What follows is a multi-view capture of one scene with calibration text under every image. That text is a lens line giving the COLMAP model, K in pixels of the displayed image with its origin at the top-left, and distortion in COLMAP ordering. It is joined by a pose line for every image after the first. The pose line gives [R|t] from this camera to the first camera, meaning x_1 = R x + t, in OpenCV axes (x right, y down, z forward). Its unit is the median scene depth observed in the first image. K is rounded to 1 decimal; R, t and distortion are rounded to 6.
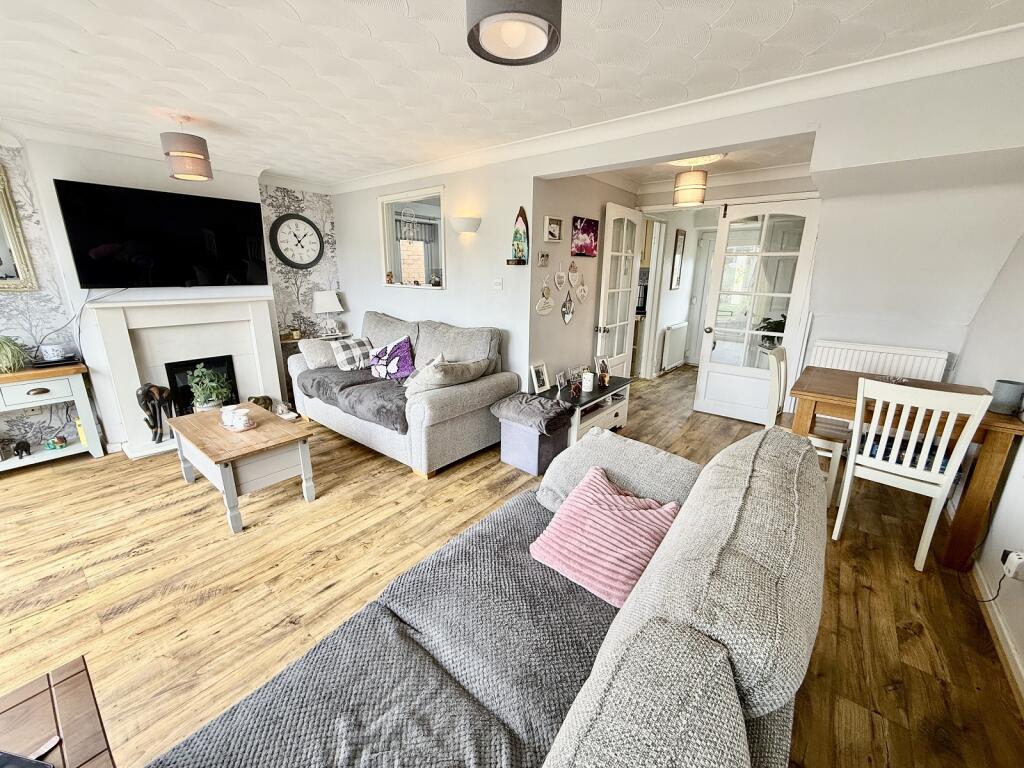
lens RADIAL K [[408.4, 0, 511.2], [0, 408.4, 383.1], [0, 0, 1]] dist [-0.000512, 0.000308]
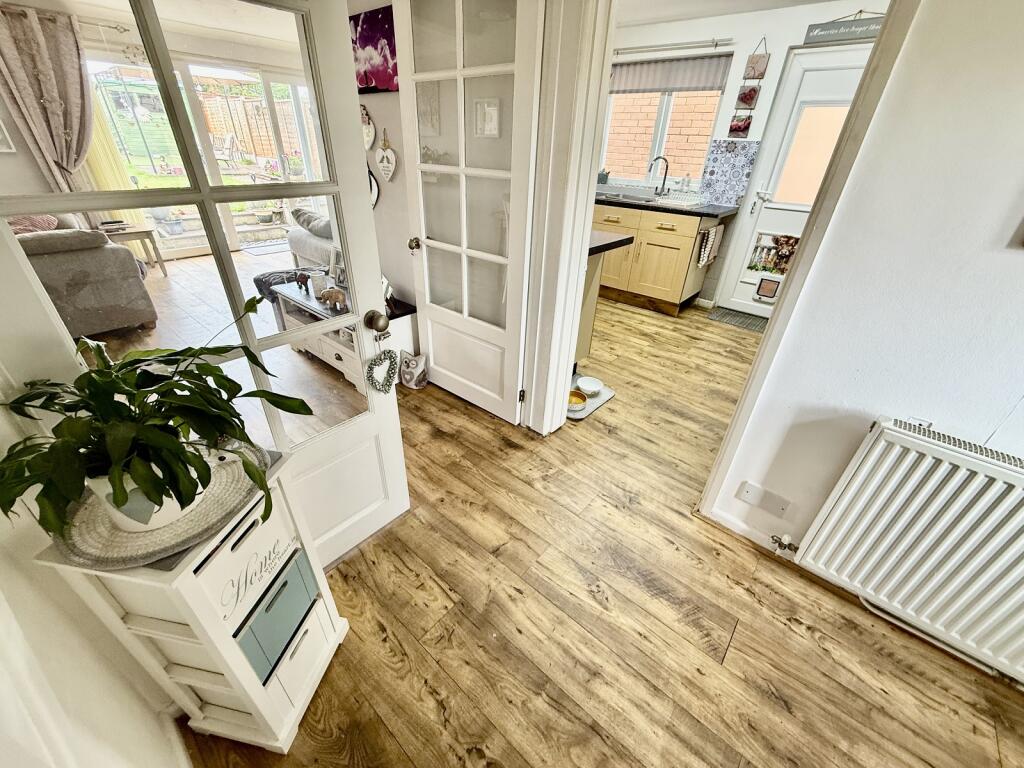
lens RADIAL K [[408.4, 0, 511.4], [0, 408.4, 384.5], [0, 0, 1]] dist [-0.000512, 0.000308]
pose [[-0.032272, 0.499626, -0.865640, 0.929119], [-0.298389, 0.821778, 0.485433, -0.326683], [0.953899, 0.273963, 0.122562, 1.295569]]
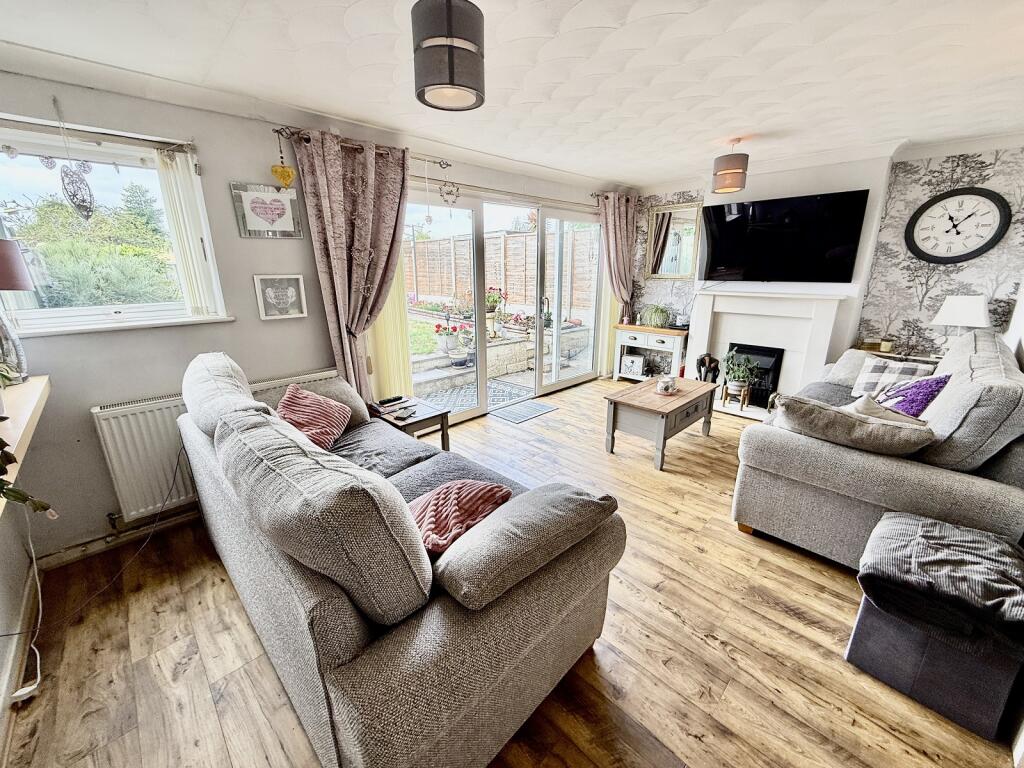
lens RADIAL K [[408.4, 0, 510.0], [0, 408.4, 383.0], [0, 0, 1]] dist [-0.000512, 0.000308]
pose [[-0.118578, 0.265166, -0.956884, 0.446346], [-0.256619, 0.922759, 0.287510, -0.118533], [0.959211, 0.279647, -0.041372, 0.438923]]
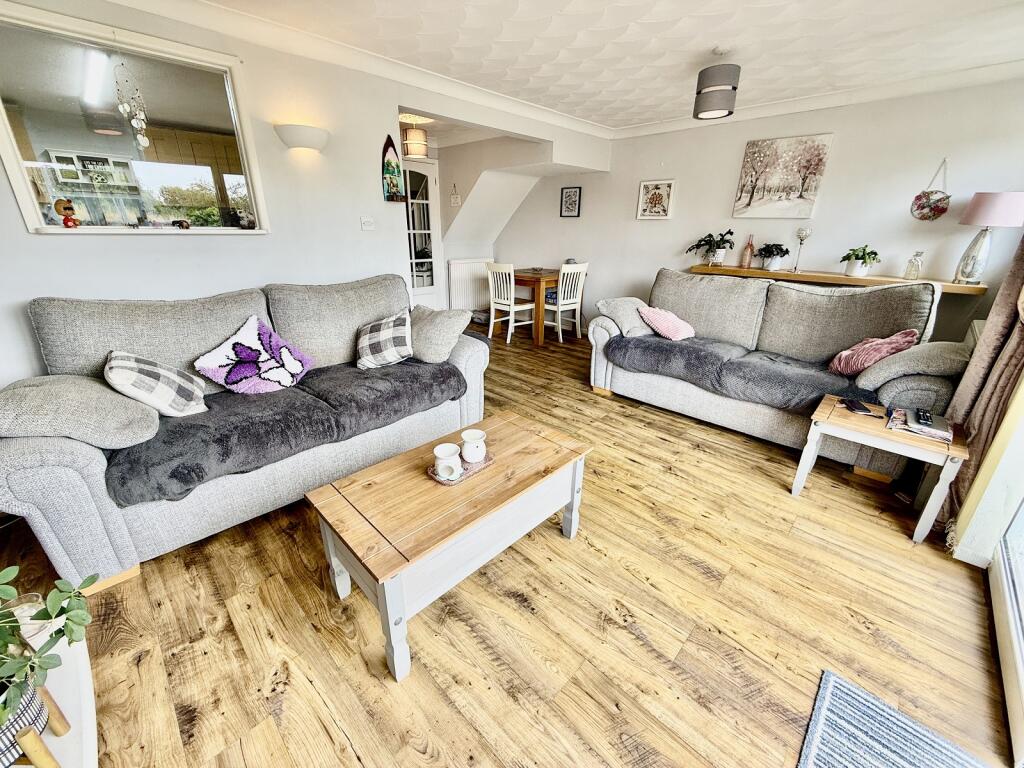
lens RADIAL K [[408.4, 0, 512.9], [0, 408.4, 379.8], [0, 0, 1]] dist [-0.000512, 0.000308]
pose [[0.095434, -0.358978, 0.928454, -0.883194], [0.254559, 0.910499, 0.325870, -0.140792], [-0.962337, 0.205247, 0.178274, 0.600963]]
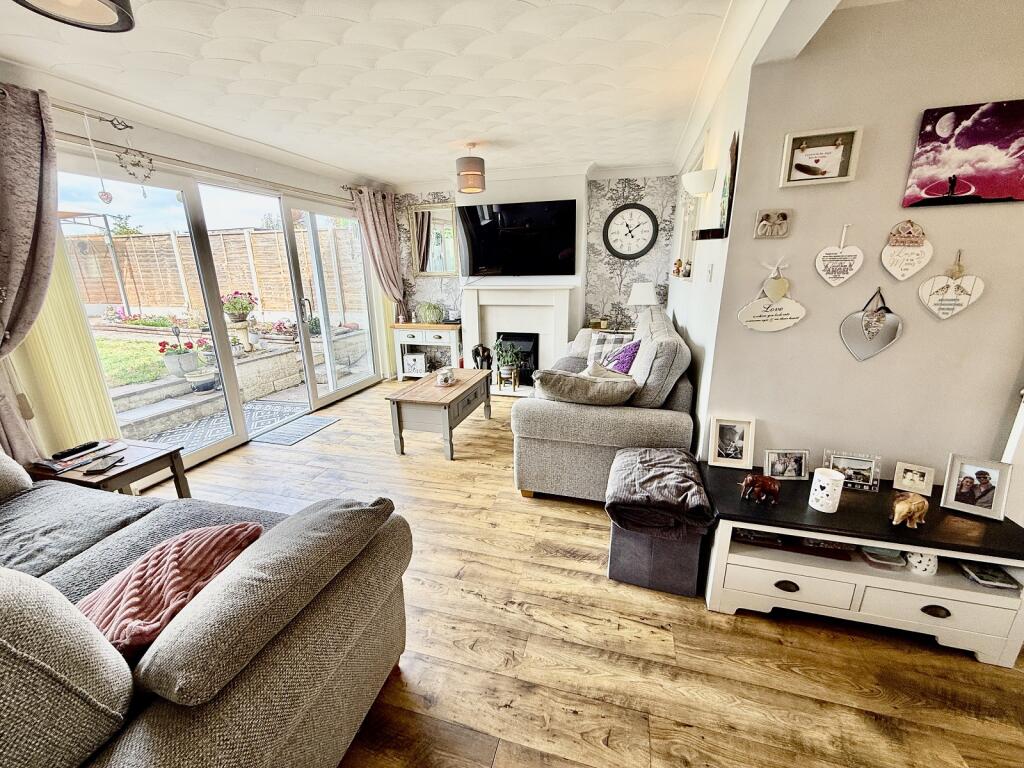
lens RADIAL K [[408.4, 0, 510.7], [0, 408.4, 382.6], [0, 0, 1]] dist [-0.000512, 0.000308]
pose [[0.387395, 0.235713, -0.891271, 0.425743], [-0.225117, 0.961683, 0.156486, -0.108455], [0.894006, 0.140018, 0.425615, 0.476481]]
